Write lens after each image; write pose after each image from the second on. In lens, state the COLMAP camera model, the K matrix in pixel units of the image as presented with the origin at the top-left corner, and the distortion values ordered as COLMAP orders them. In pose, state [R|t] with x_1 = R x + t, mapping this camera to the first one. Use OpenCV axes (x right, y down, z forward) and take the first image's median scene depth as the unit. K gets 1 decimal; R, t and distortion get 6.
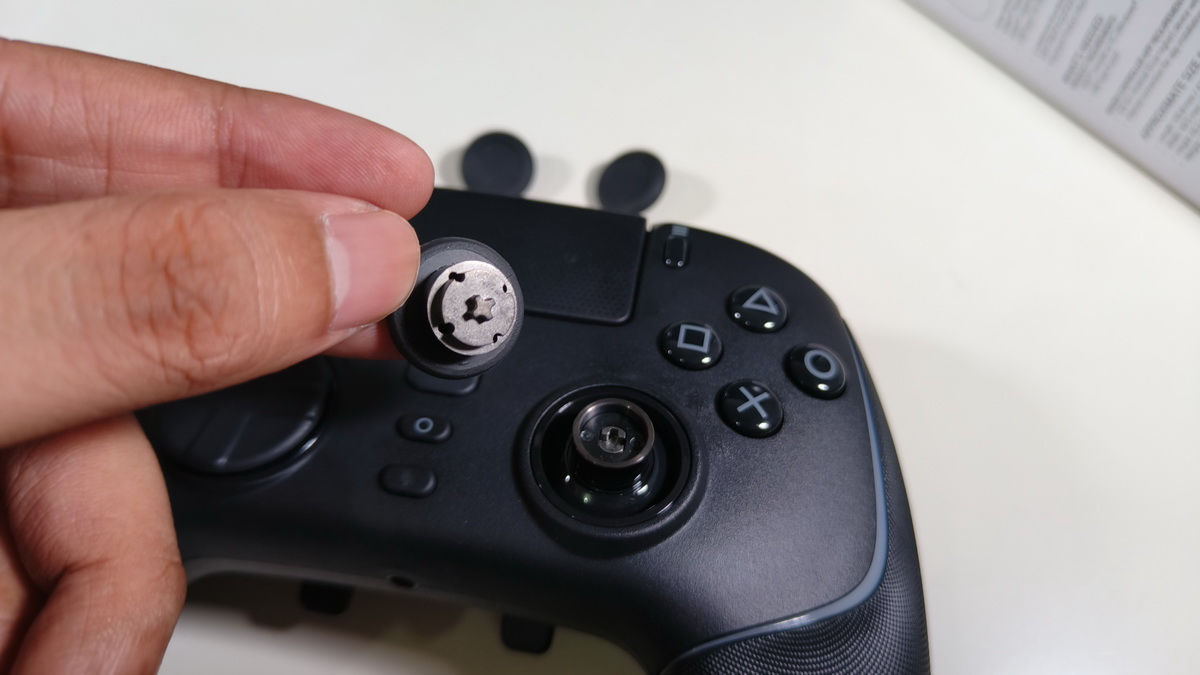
lens RADIAL K [[1089.6, 0, 600.0], [0, 1089.6, 337.5], [0, 0, 1]] dist [0.003136, -0.004771]
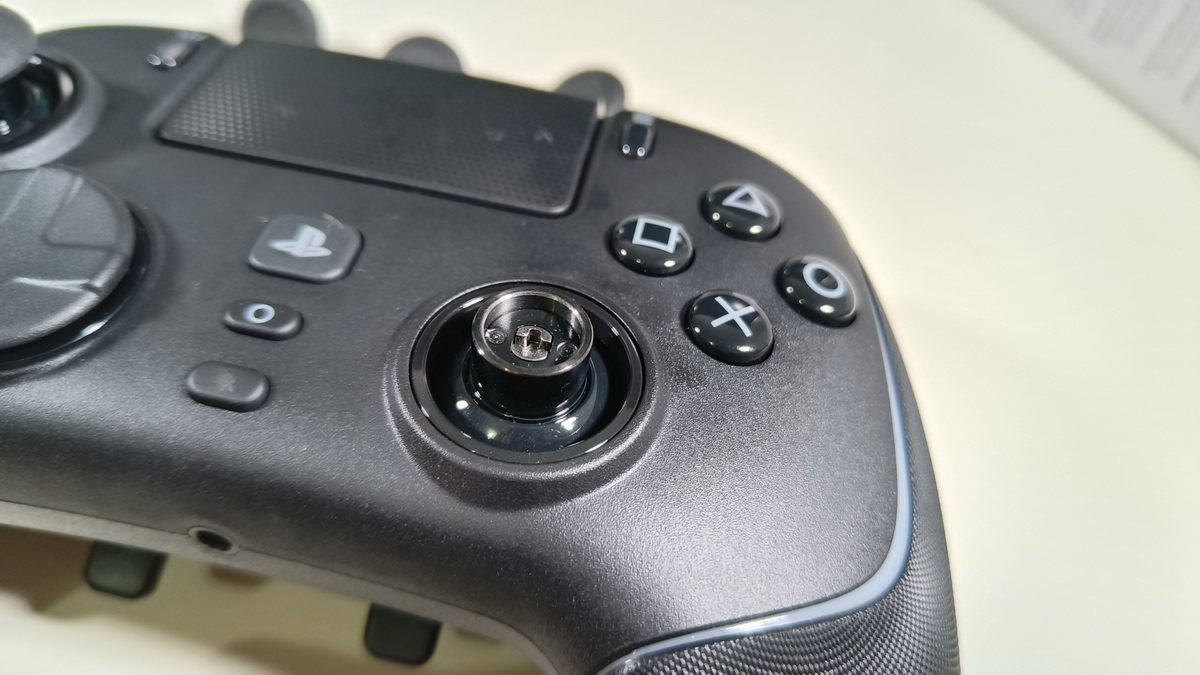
lens RADIAL K [[1089.6, 0, 600.0], [0, 1089.6, 337.5], [0, 0, 1]] dist [0.003136, -0.004771]
pose [[0.997802, 0.052938, 0.039850, 0.025723], [-0.051197, 0.997740, -0.043506, 0.112334], [-0.042063, 0.041371, 0.998258, 0.296636]]
